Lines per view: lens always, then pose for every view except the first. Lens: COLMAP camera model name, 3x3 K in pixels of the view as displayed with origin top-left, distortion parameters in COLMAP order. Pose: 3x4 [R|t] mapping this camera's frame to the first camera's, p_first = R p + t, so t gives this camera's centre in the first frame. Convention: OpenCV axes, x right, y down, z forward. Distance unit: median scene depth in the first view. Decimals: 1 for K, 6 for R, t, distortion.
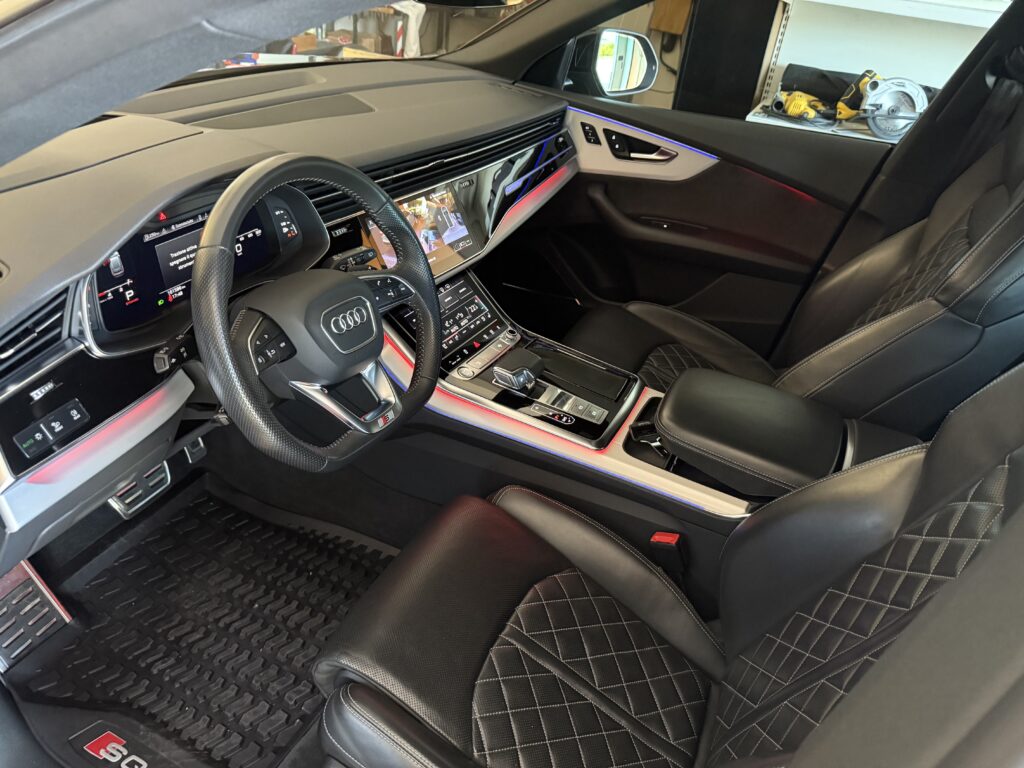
lens RADIAL K [[715.1, 0, 503.2], [0, 715.1, 384.9], [0, 0, 1]] dist [0.031829, -0.041162]
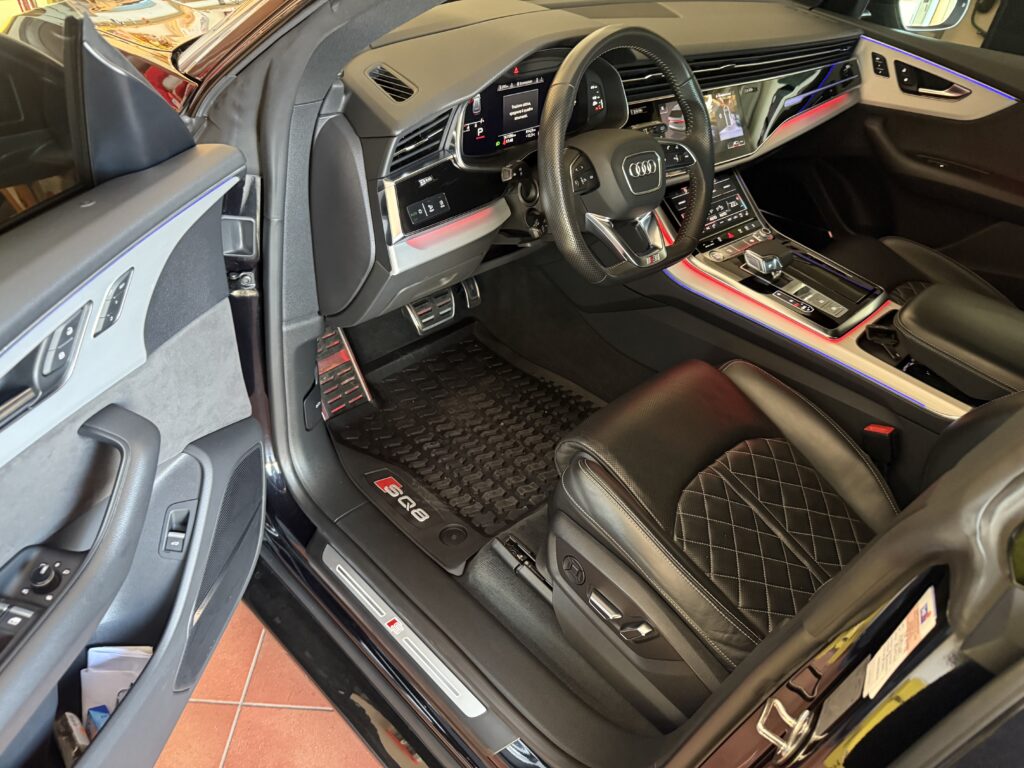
lens RADIAL K [[715.1, 0, 489.7], [0, 715.1, 398.6], [0, 0, 1]] dist [0.031829, -0.041162]
pose [[0.941060, 0.194347, -0.276830, -0.031685], [-0.178430, 0.980544, 0.081829, 0.168892], [0.287348, -0.027611, 0.957428, -0.183467]]
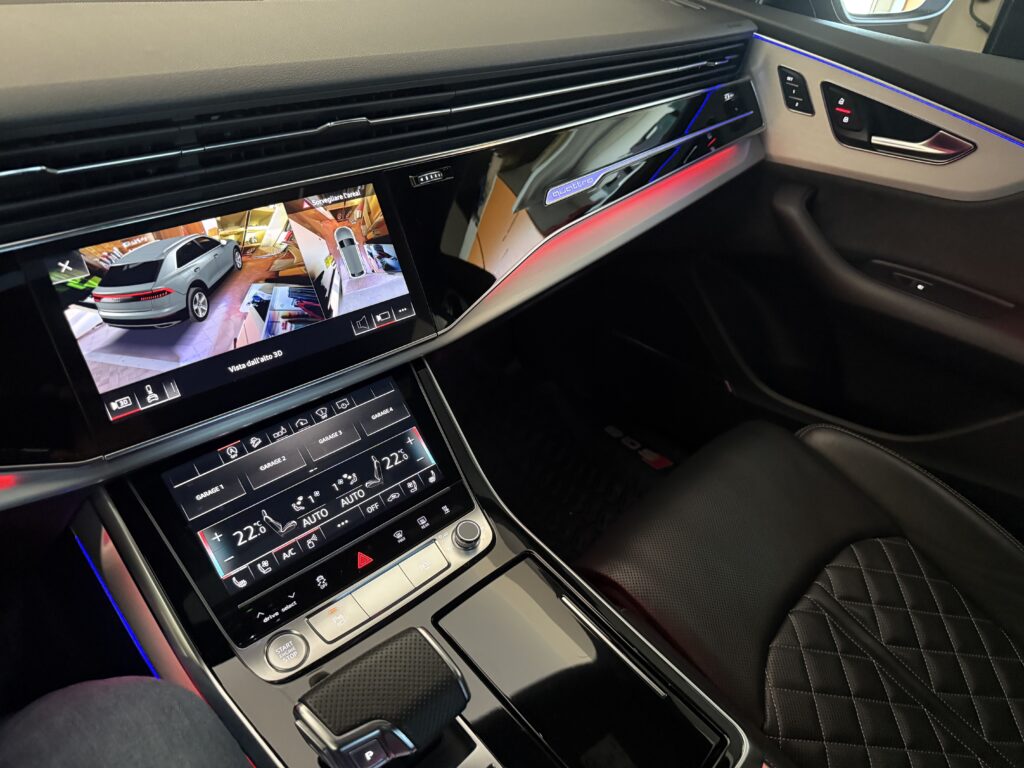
lens RADIAL K [[715.1, 0, 520.2], [0, 715.1, 361.7], [0, 0, 1]] dist [0.031829, -0.041162]
pose [[0.948276, 0.178285, -0.262653, 0.143089], [-0.168691, 0.983912, 0.058828, -0.213675], [0.268916, -0.011478, 0.963095, 0.615380]]
